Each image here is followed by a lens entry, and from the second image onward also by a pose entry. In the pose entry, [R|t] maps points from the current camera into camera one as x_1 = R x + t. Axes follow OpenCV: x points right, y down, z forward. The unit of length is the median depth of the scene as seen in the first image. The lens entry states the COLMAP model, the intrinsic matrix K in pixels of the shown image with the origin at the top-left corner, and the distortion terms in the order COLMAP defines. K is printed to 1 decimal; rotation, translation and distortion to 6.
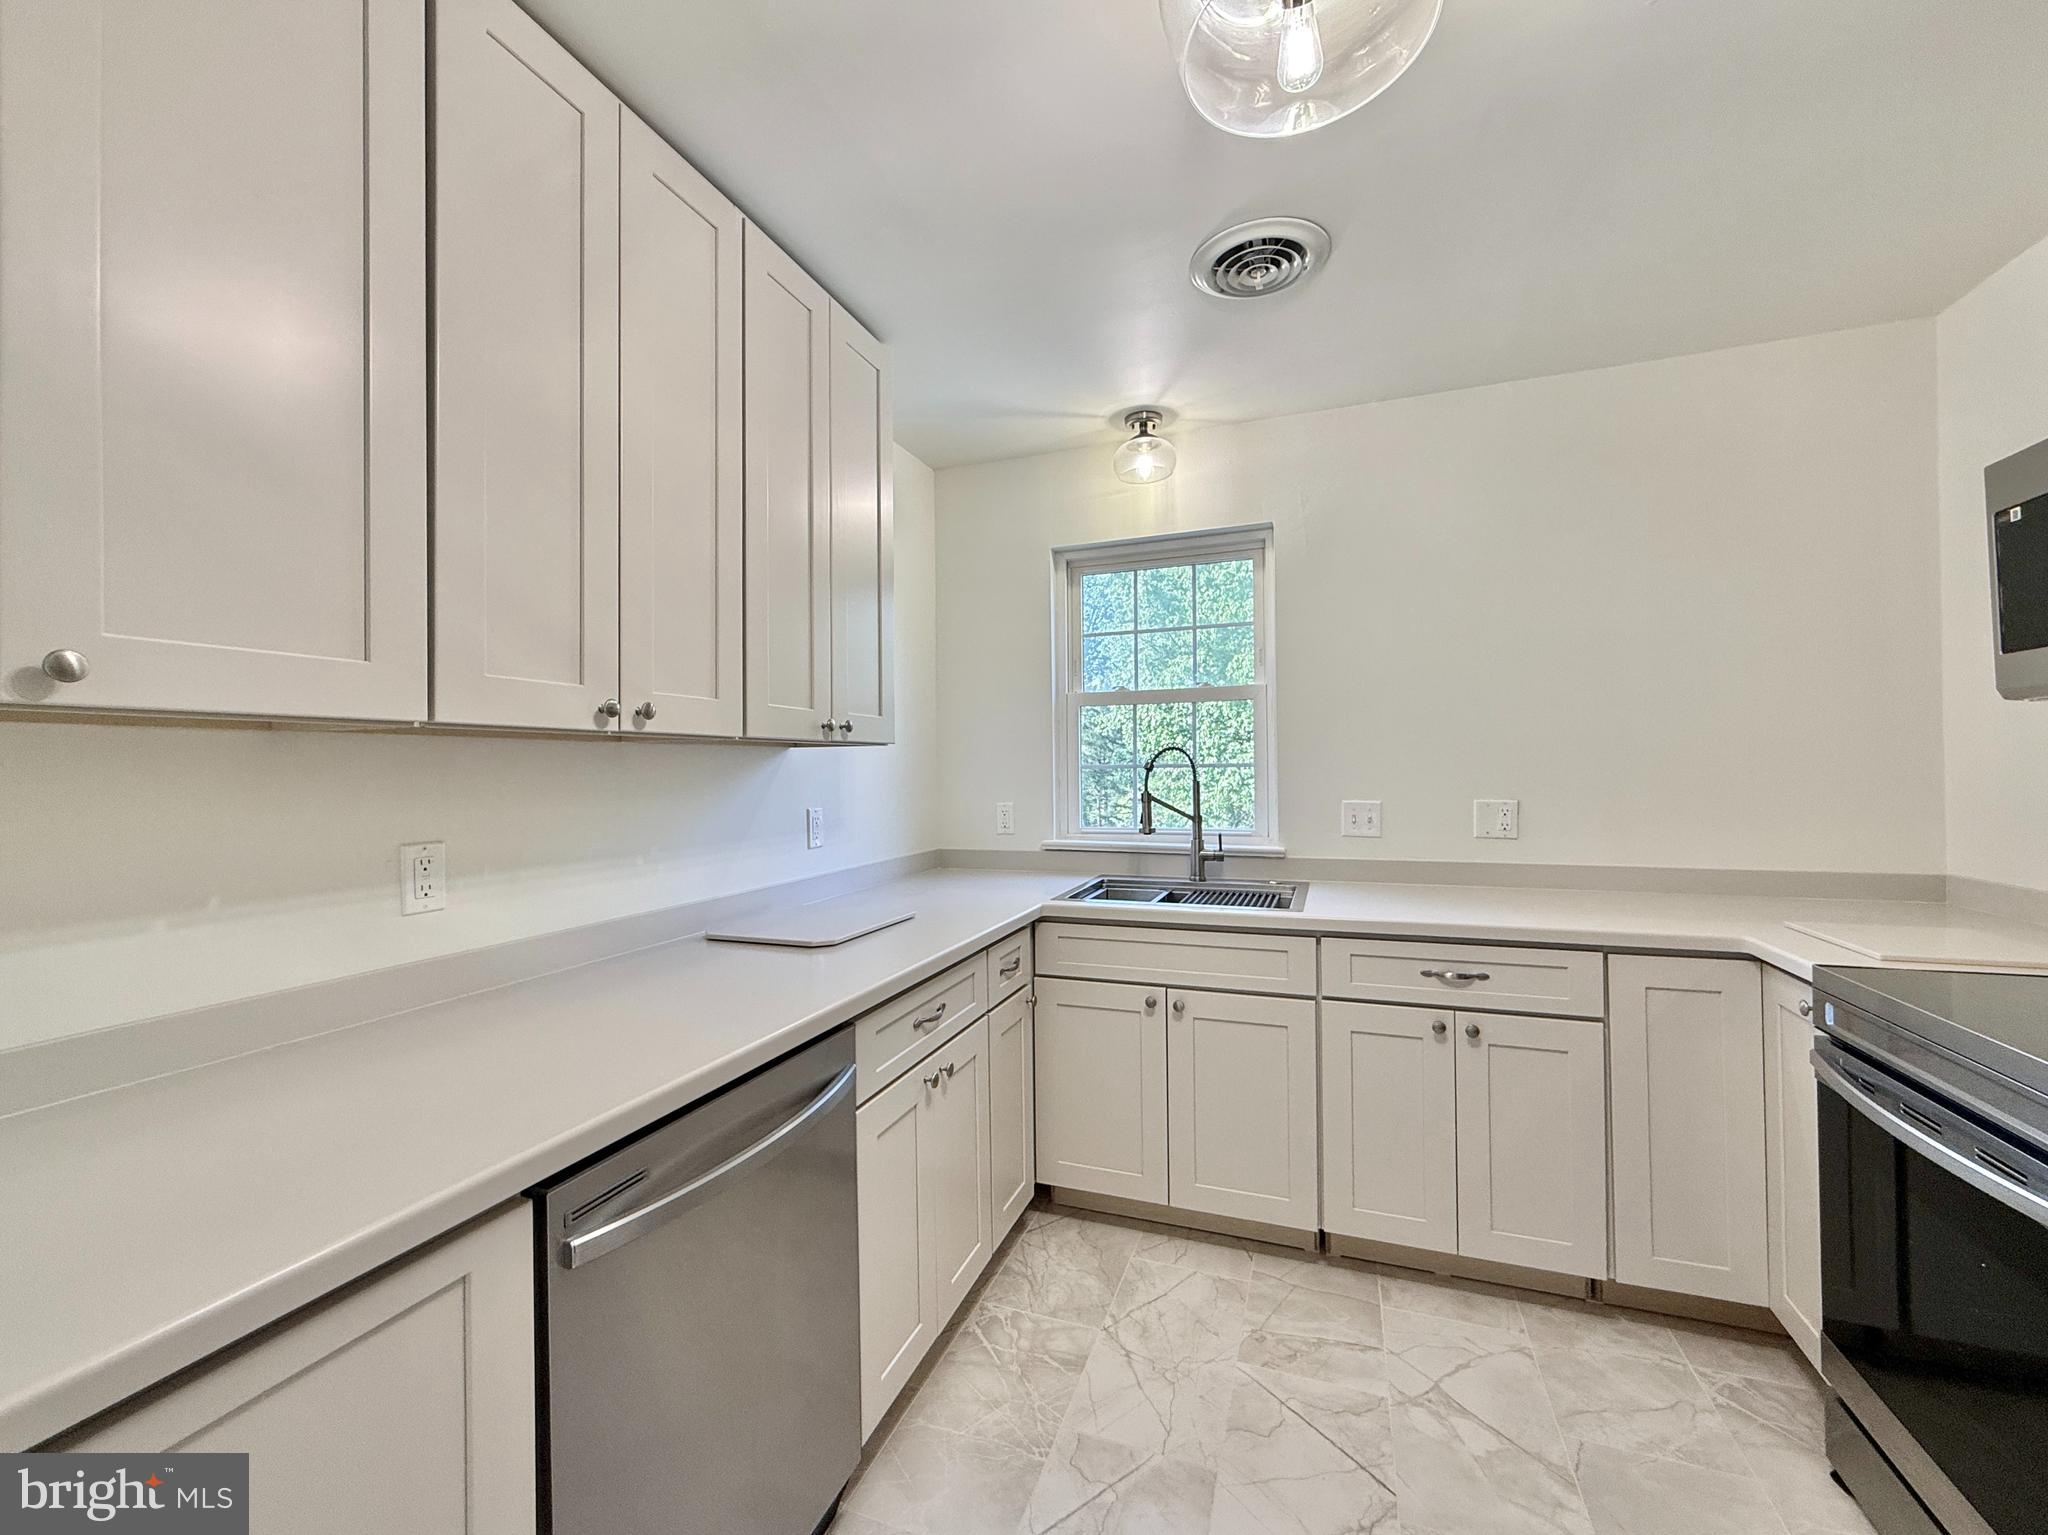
lens RADIAL K [[814.1, 0, 1035.2], [0, 814.1, 764.3], [0, 0, 1]] dist [0.000156, 0.000171]
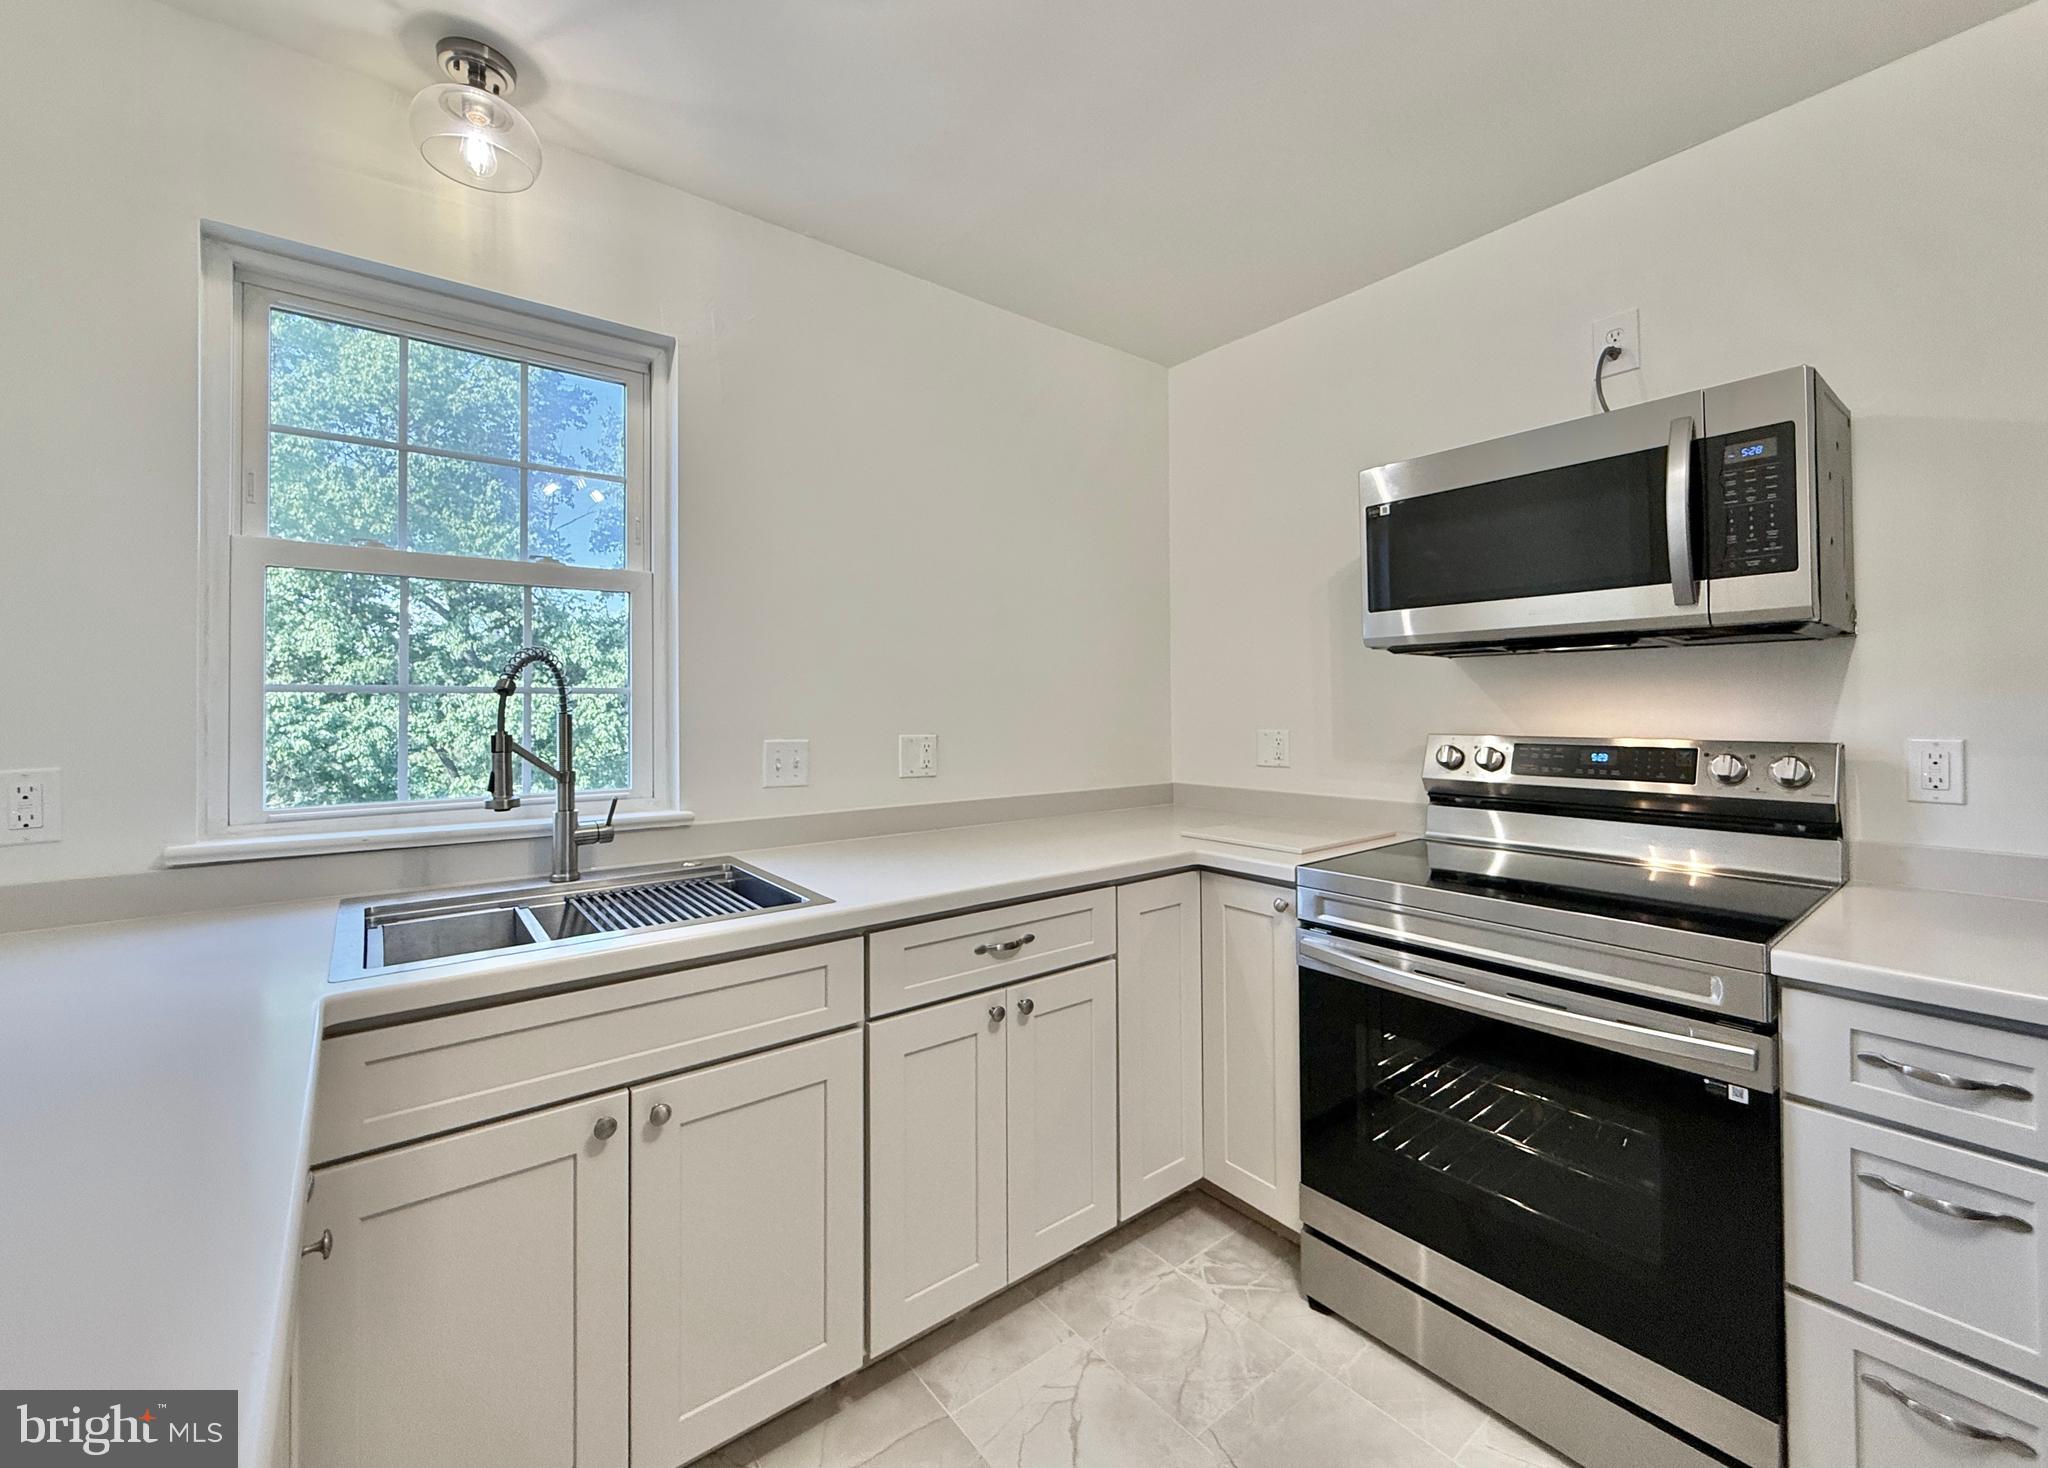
lens RADIAL K [[820.7, 0, 993.0], [0, 820.7, 696.8], [0, 0, 1]] dist [-0.000244, 0.000204]
pose [[0.535976, 0.019573, 0.844007, -0.195487], [-0.007958, 0.999804, -0.018133, 0.021920], [-0.844196, 0.003002, 0.536026, 0.548974]]
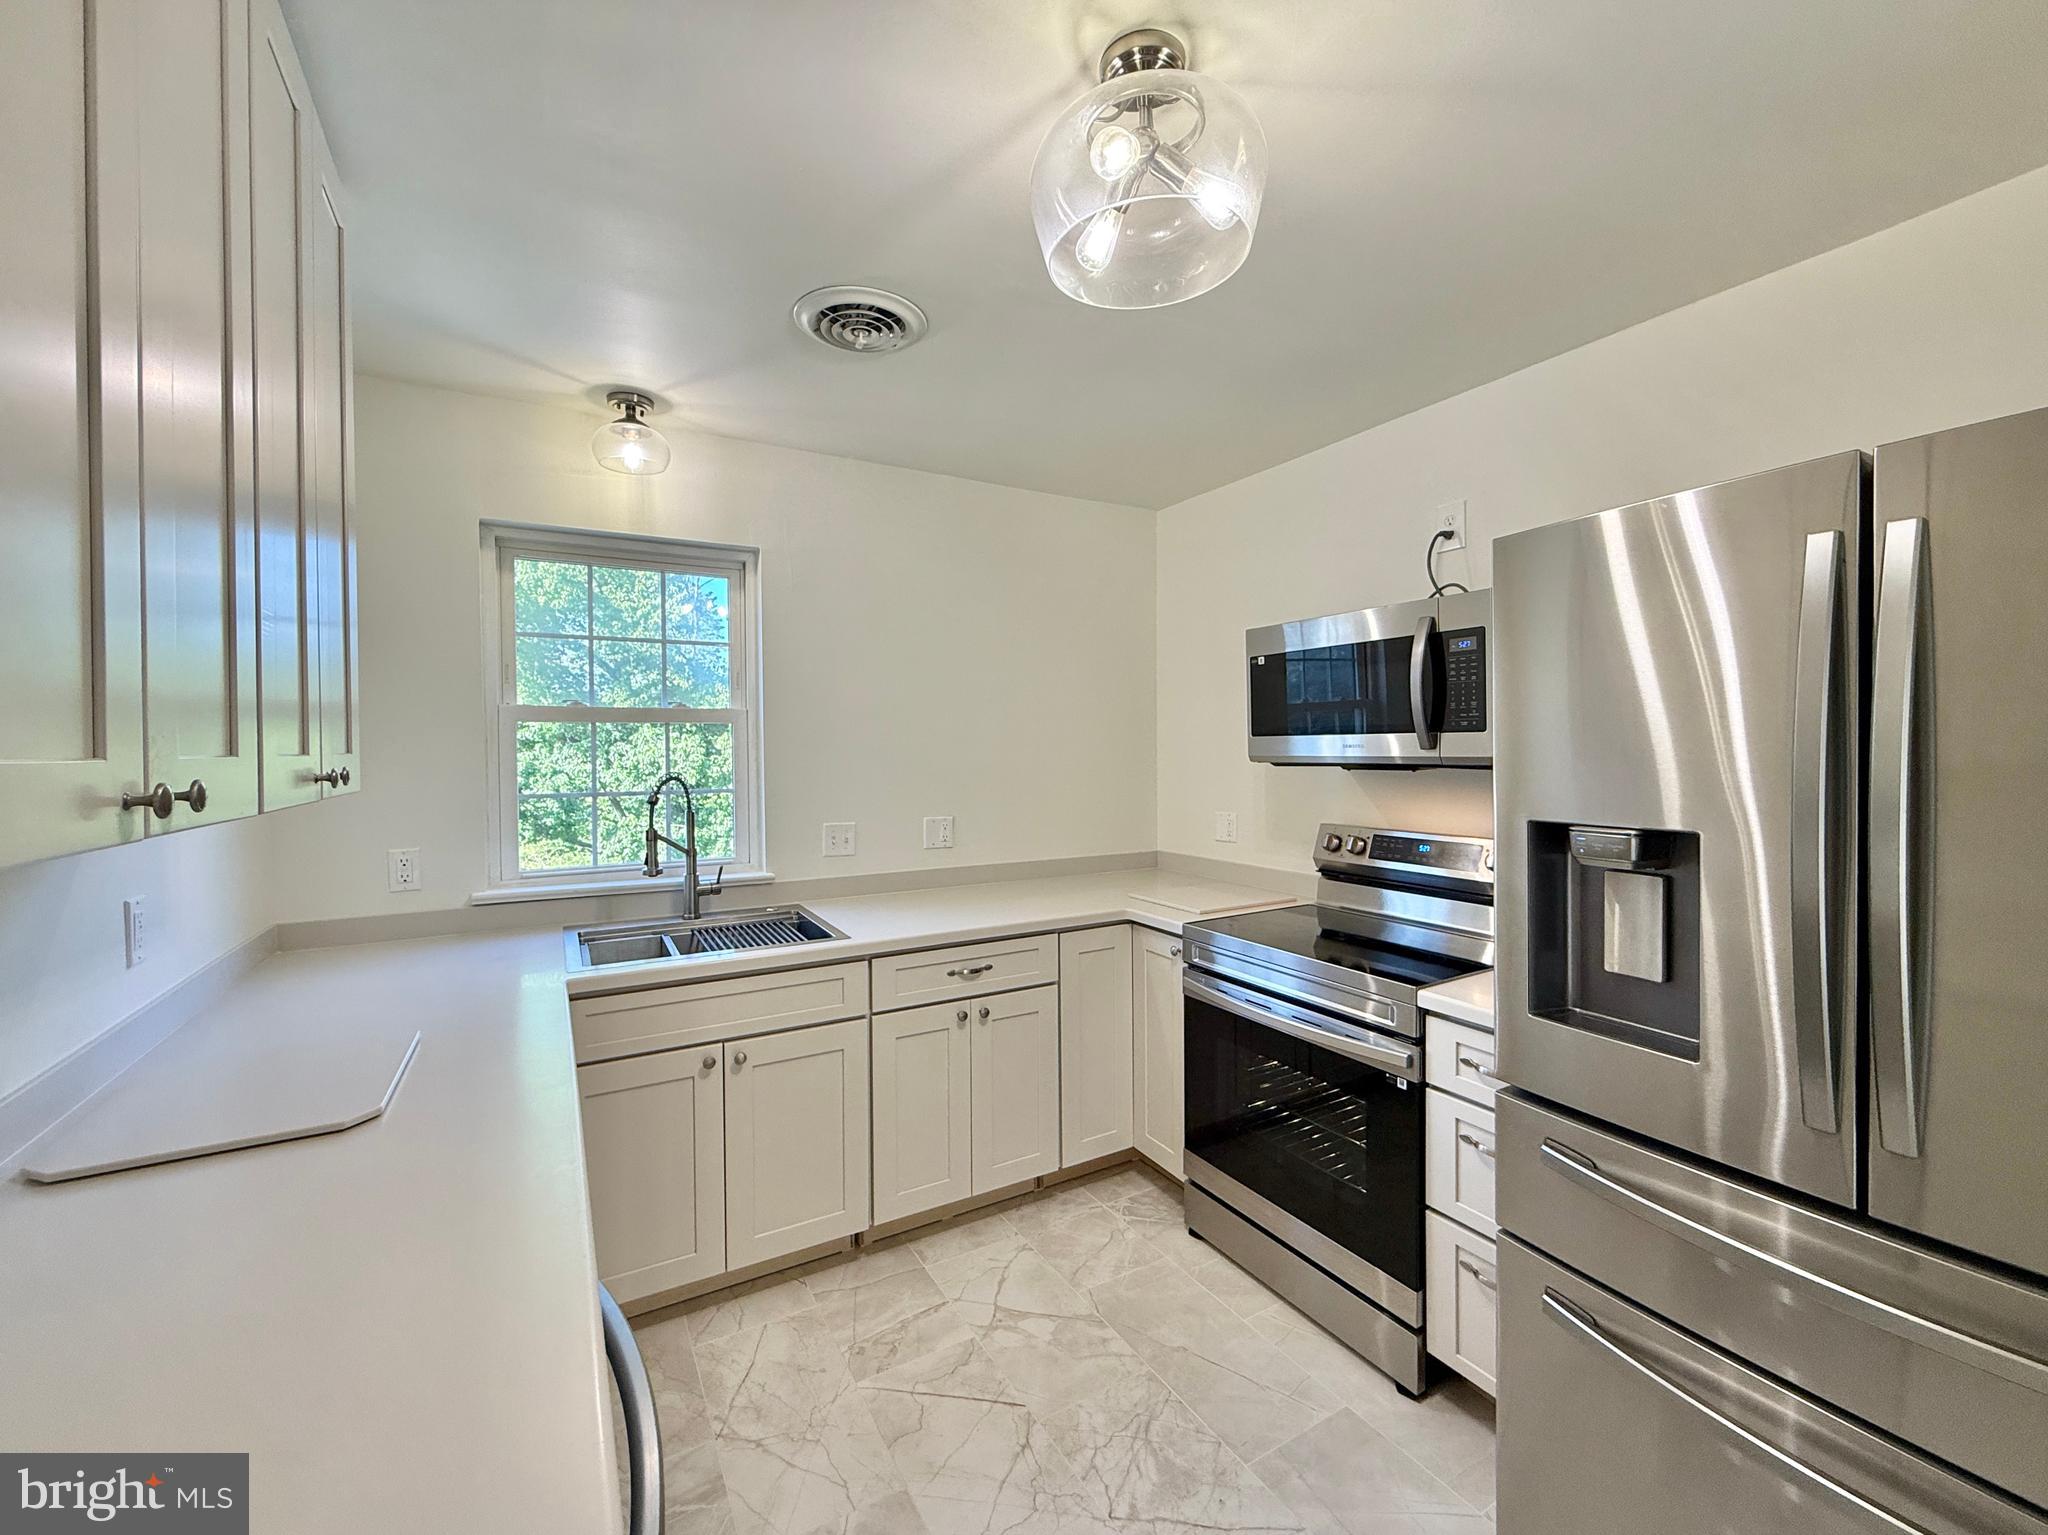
lens RADIAL K [[812.5, 0, 989.7], [0, 812.5, 761.9], [0, 0, 1]] dist [0.000406, 0.000192]
pose [[0.658638, -0.006589, 0.752431, -0.371948], [-0.006416, 0.999876, 0.014372, -0.070178], [-0.752433, -0.014293, 0.658514, 0.175048]]
